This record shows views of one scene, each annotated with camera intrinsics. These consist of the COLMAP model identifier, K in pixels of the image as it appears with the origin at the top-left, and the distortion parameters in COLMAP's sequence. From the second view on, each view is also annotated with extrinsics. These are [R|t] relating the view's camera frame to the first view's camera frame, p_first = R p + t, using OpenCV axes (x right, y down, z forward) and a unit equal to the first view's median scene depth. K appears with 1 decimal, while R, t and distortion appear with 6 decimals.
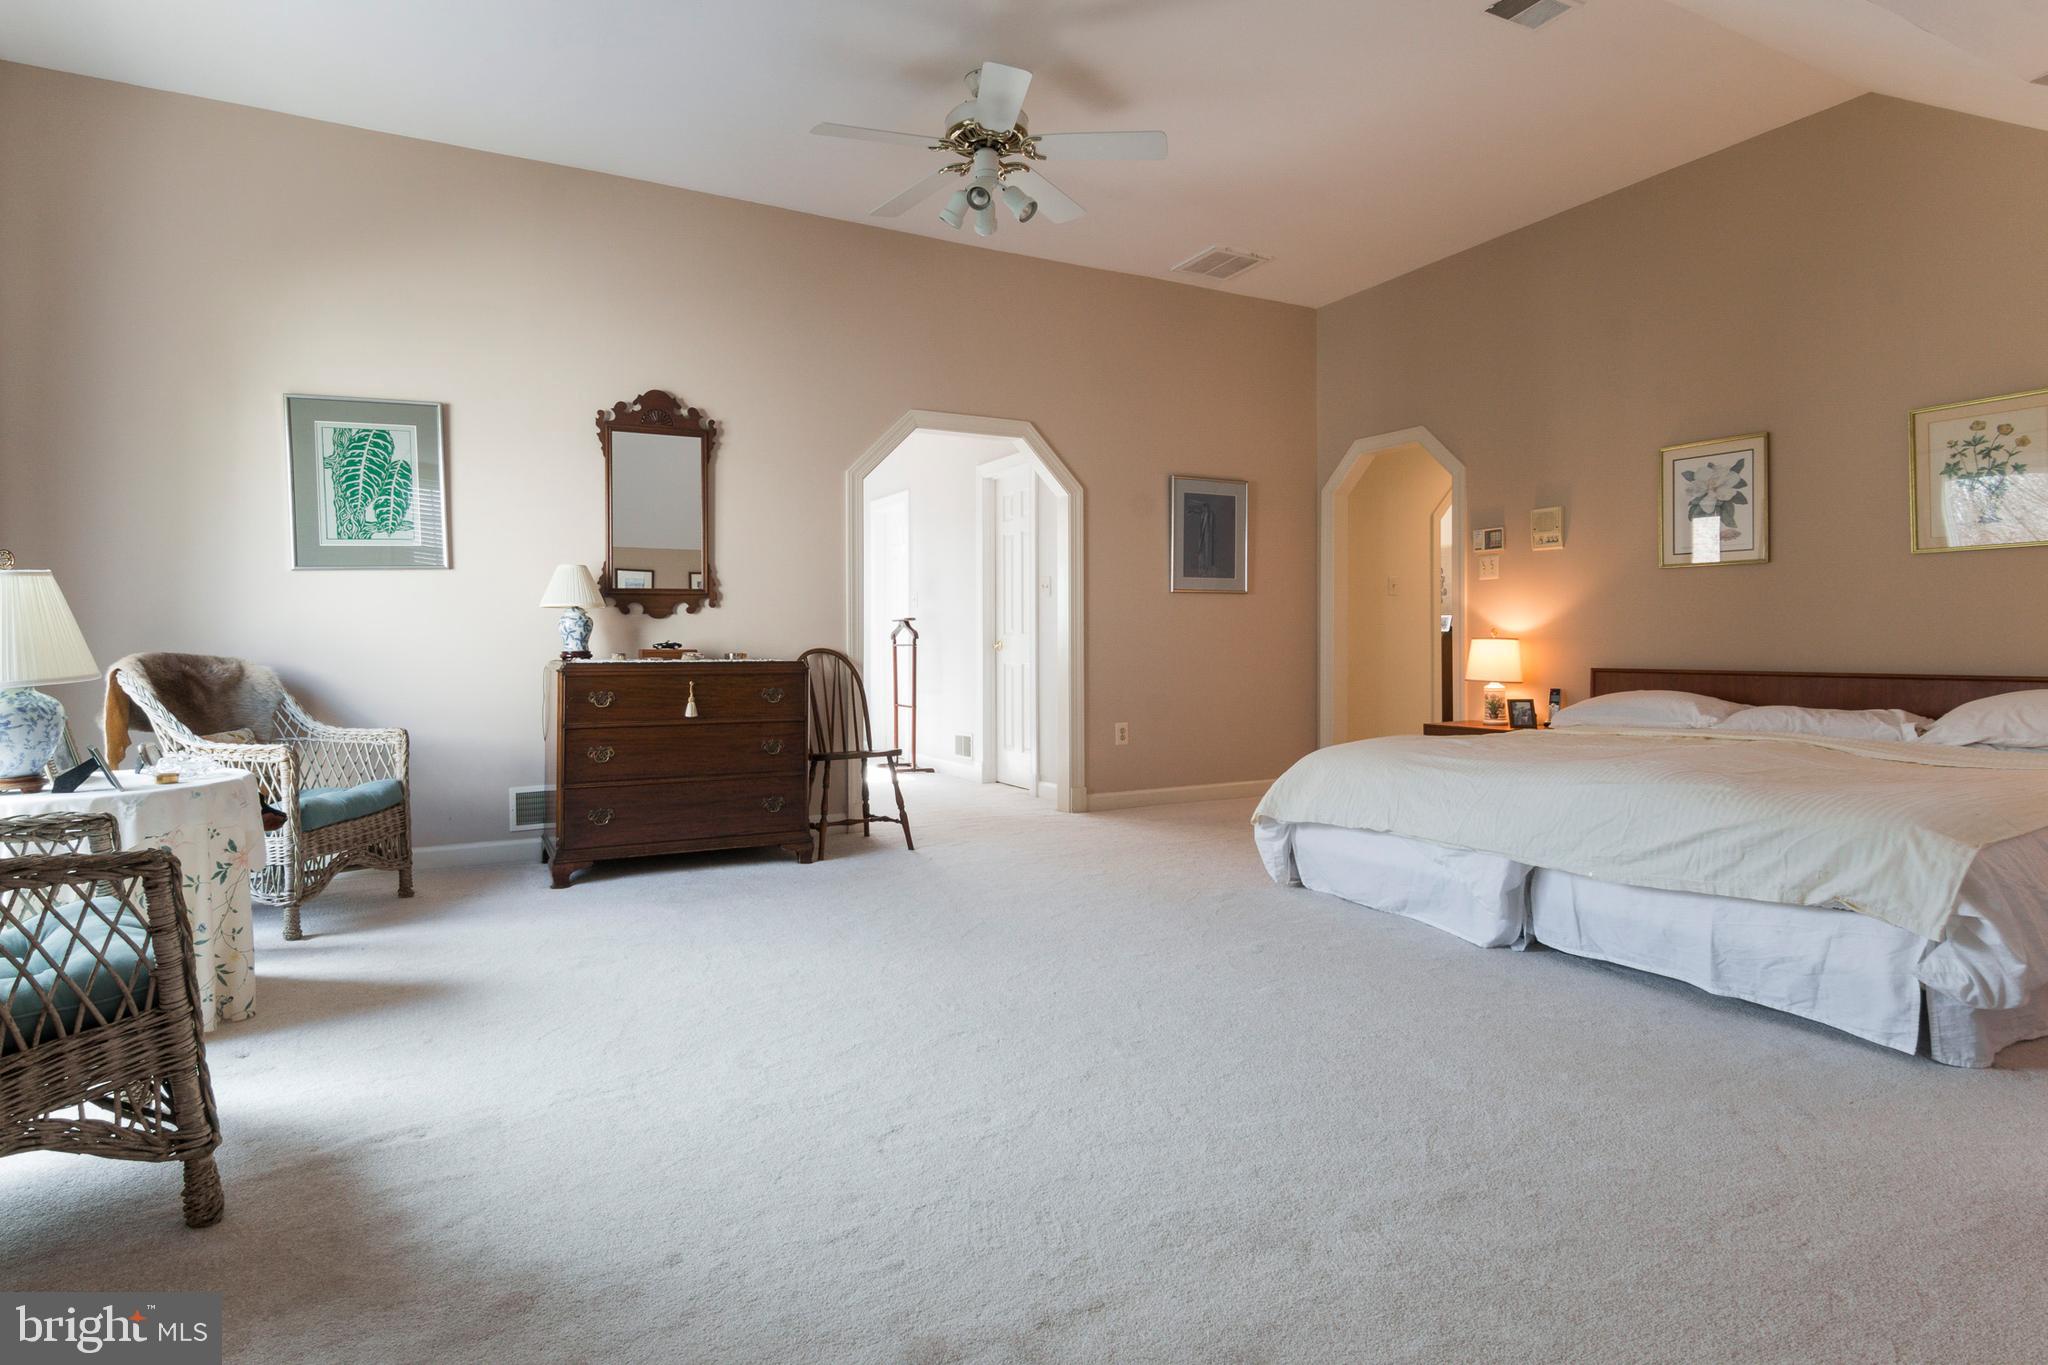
lens RADIAL K [[1018.1, 0, 1011.7], [0, 1018.1, 673.1], [0, 0, 1]] dist [0.022592, -0.015766]
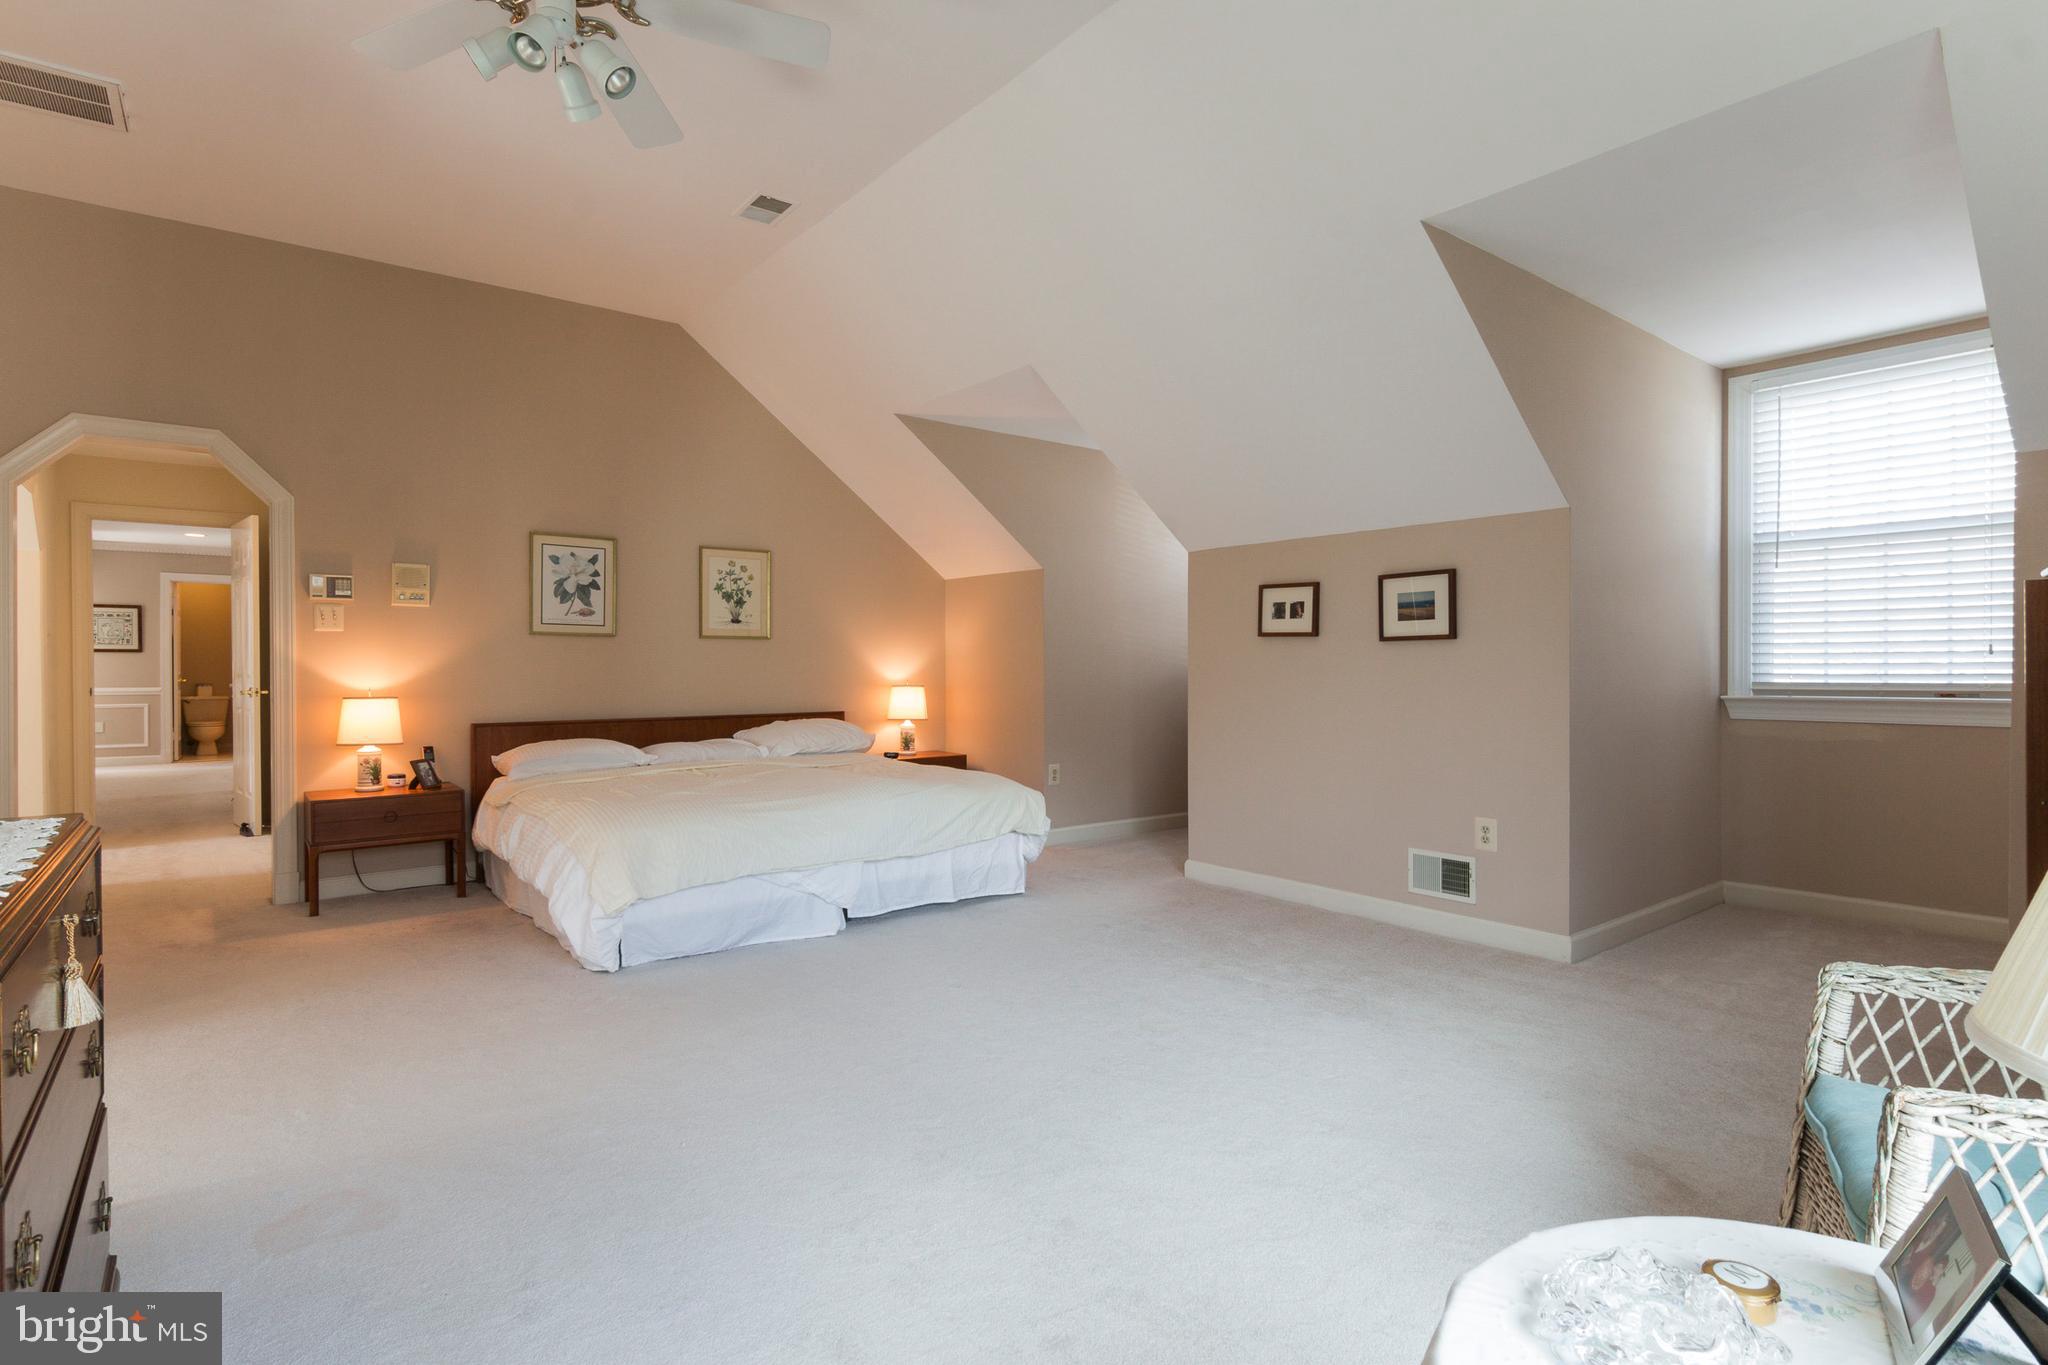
lens RADIAL K [[1018.1, 0, 1011.7], [0, 1018.1, 673.1], [0, 0, 1]] dist [0.022592, -0.015766]
pose [[-0.168045, -0.004021, 0.985771, -0.629377], [0.031581, 0.999456, 0.009460, -0.055839], [-0.985273, 0.032721, -0.167827, 0.701794]]
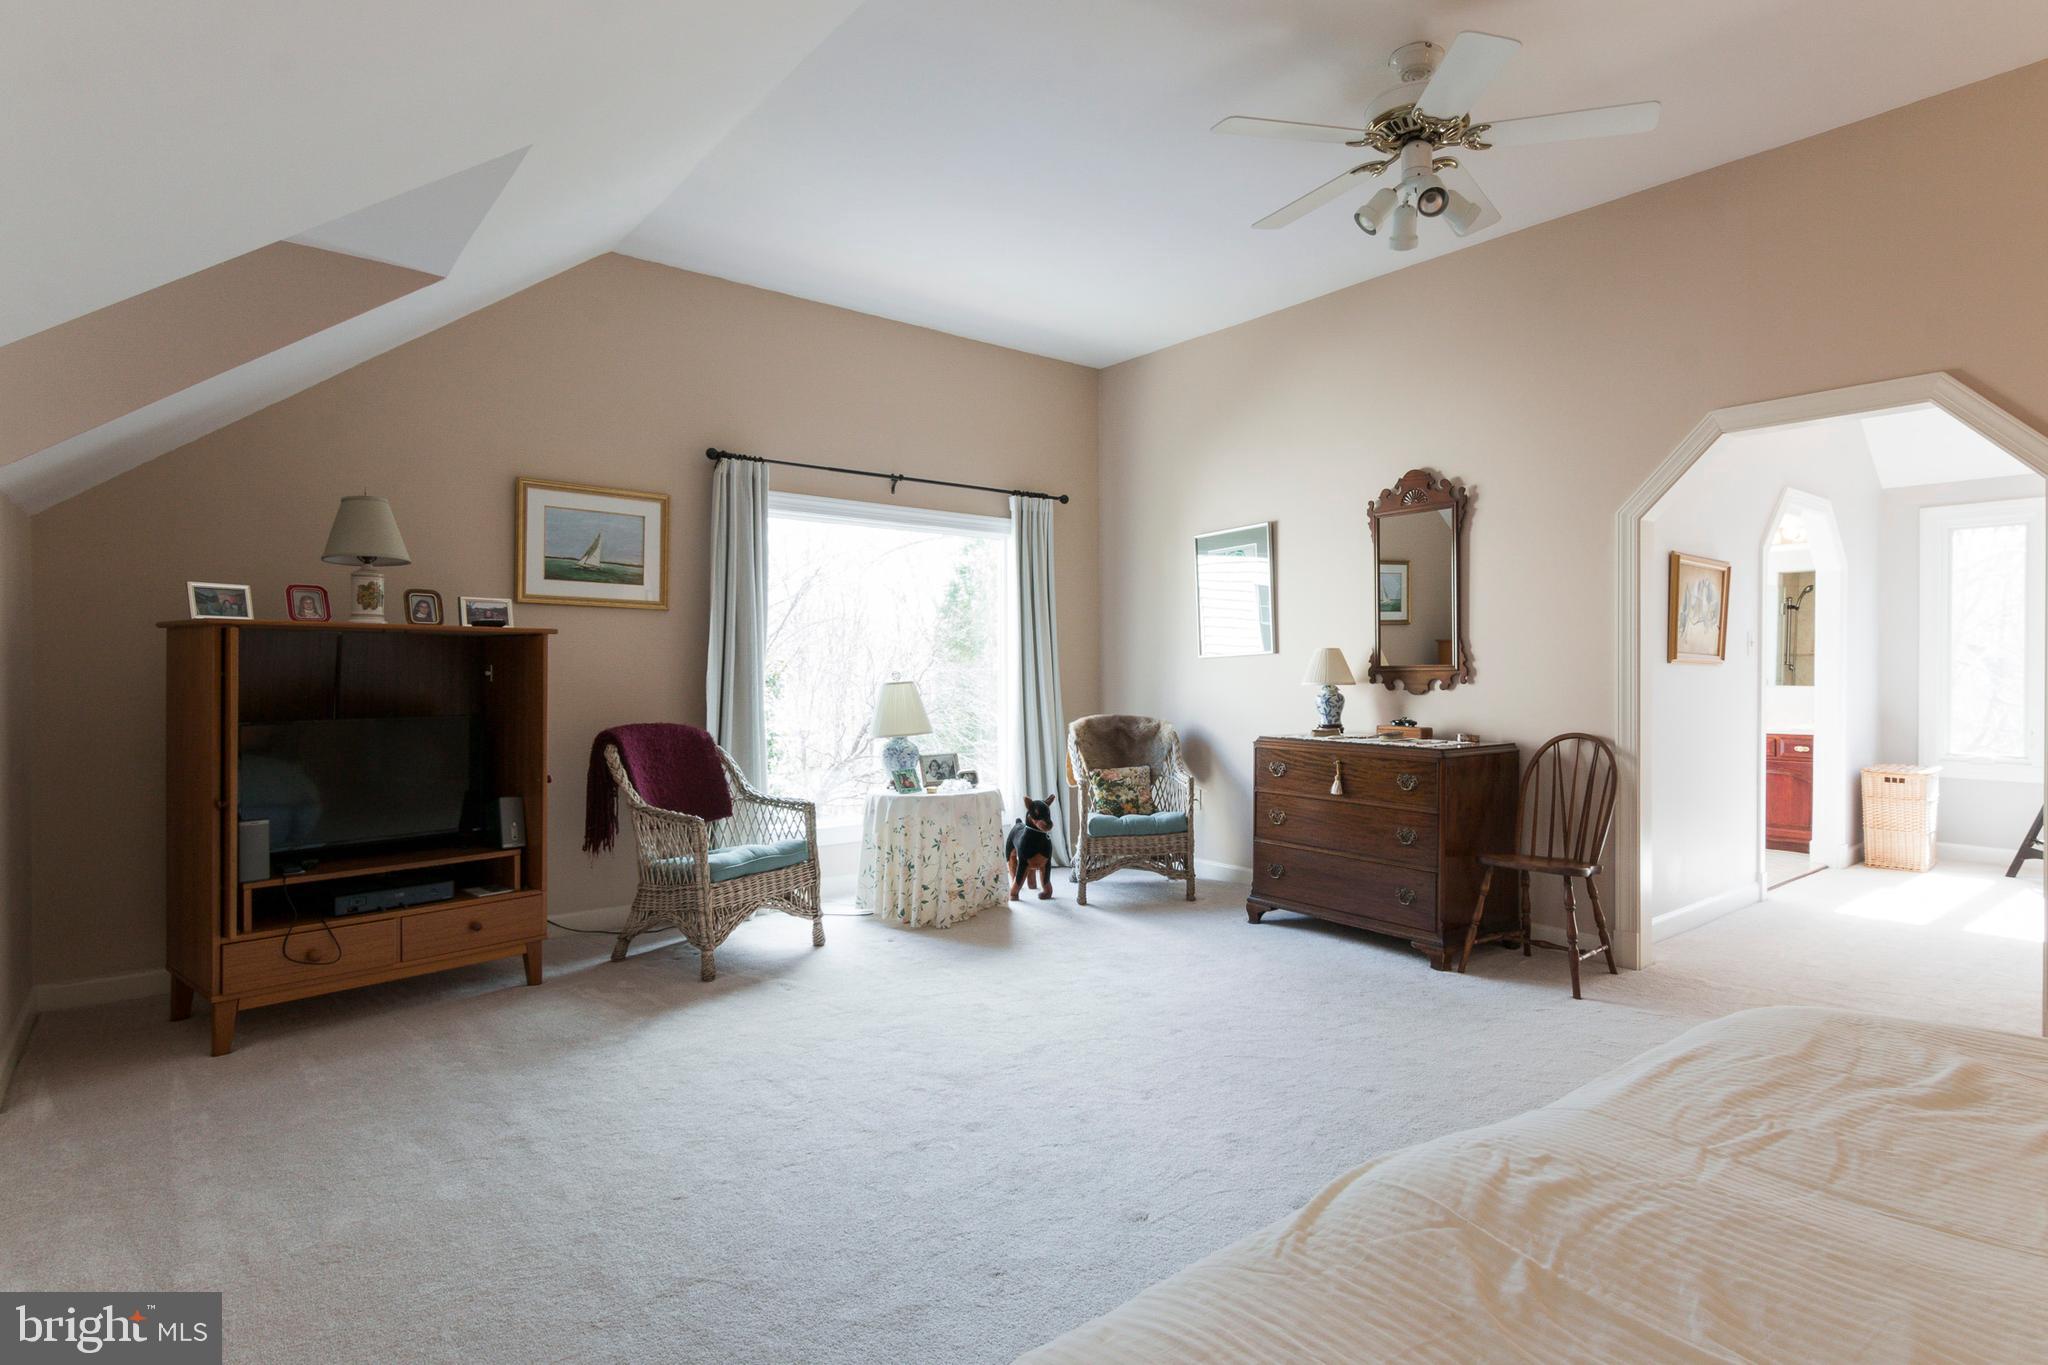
lens RADIAL K [[1063.9, 0, 1090.0], [0, 1063.9, 698.0], [0, 0, 1]] dist [0.002890, -0.000407]
pose [[0.217721, 0.032671, -0.975464, 0.640124], [-0.029392, 0.999206, 0.026906, -0.072179], [0.975568, 0.022812, 0.218508, 0.474913]]
